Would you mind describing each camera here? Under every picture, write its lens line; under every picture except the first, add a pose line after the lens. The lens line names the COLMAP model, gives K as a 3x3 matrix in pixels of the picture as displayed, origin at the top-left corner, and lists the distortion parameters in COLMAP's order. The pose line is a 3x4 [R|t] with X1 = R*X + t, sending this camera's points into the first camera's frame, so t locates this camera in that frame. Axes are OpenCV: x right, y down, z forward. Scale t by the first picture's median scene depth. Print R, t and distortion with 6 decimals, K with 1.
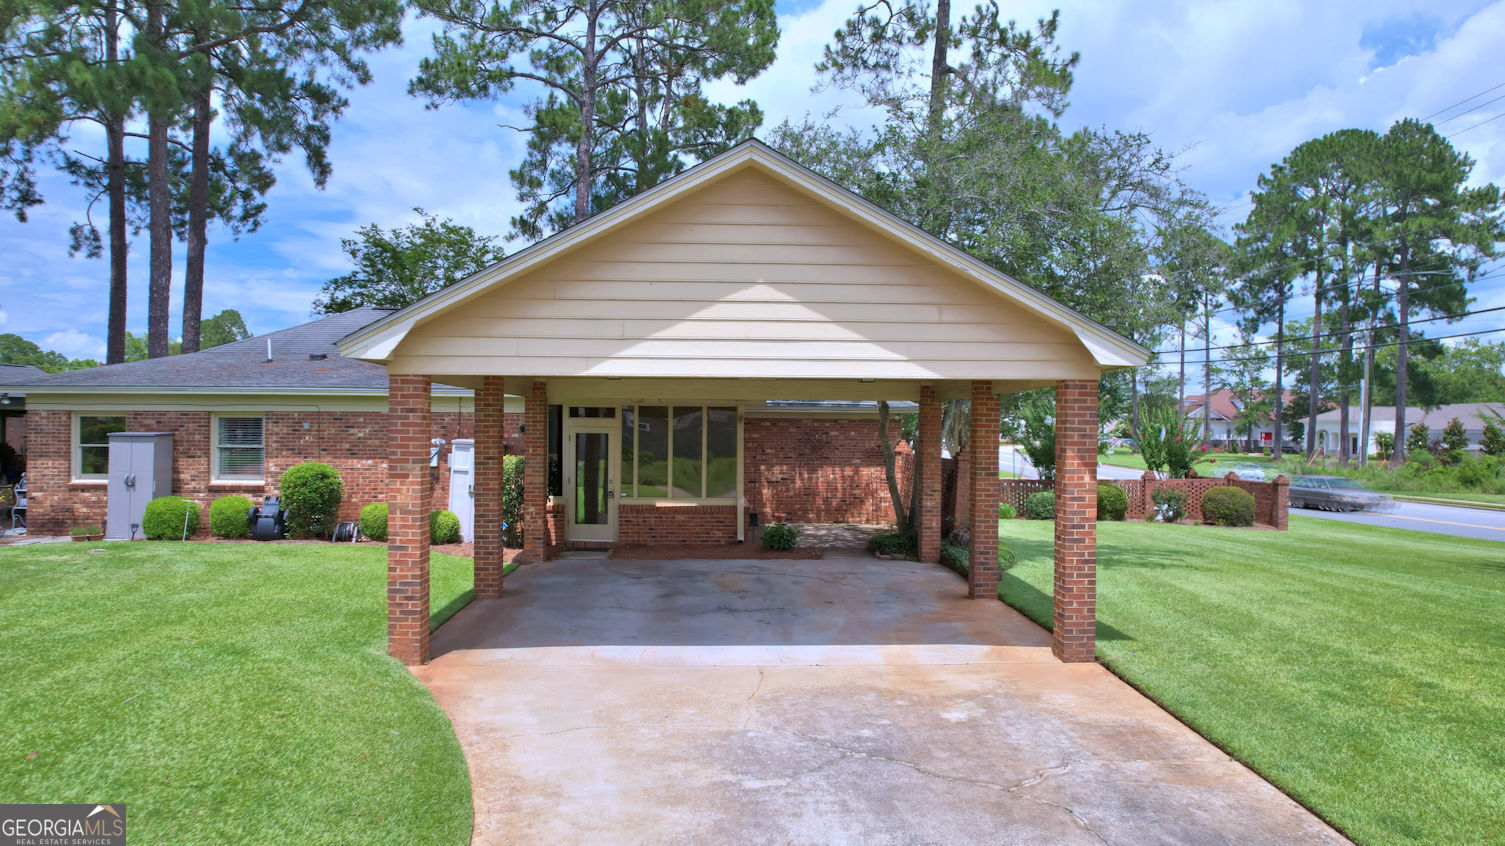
lens RADIAL K [[985.1, 0, 750.8], [0, 985.1, 425.2], [0, 0, 1]] dist [-0.058425, 0.030952]
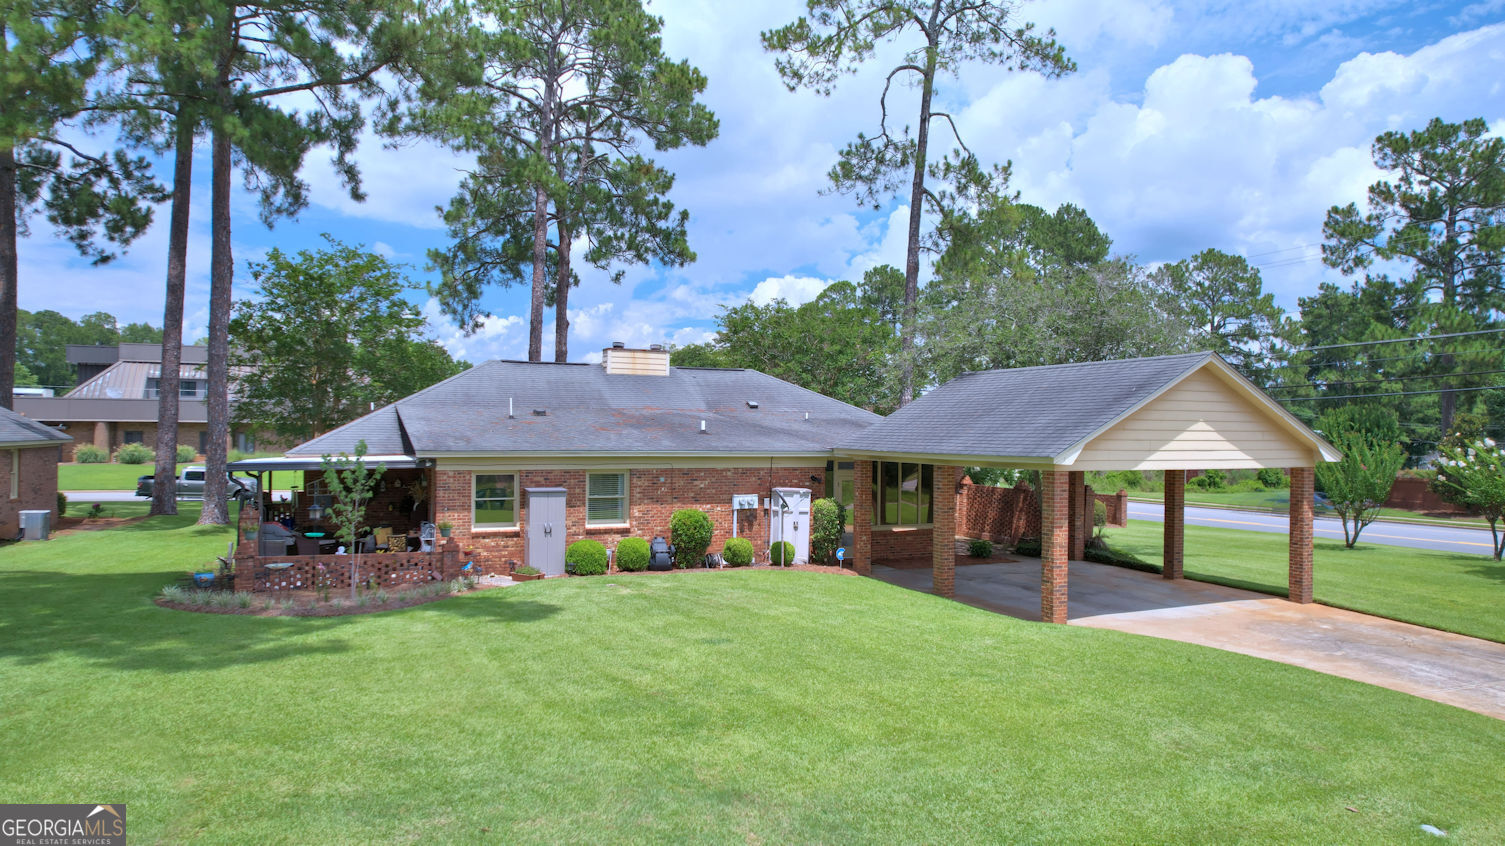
lens RADIAL K [[985.1, 0, 753.0], [0, 985.1, 428.8], [0, 0, 1]] dist [-0.058425, 0.030952]
pose [[0.924319, 0.001733, 0.381617, -0.838416], [-0.004395, 0.999972, 0.006105, -0.074494], [-0.381596, -0.007320, 0.924300, -0.237556]]
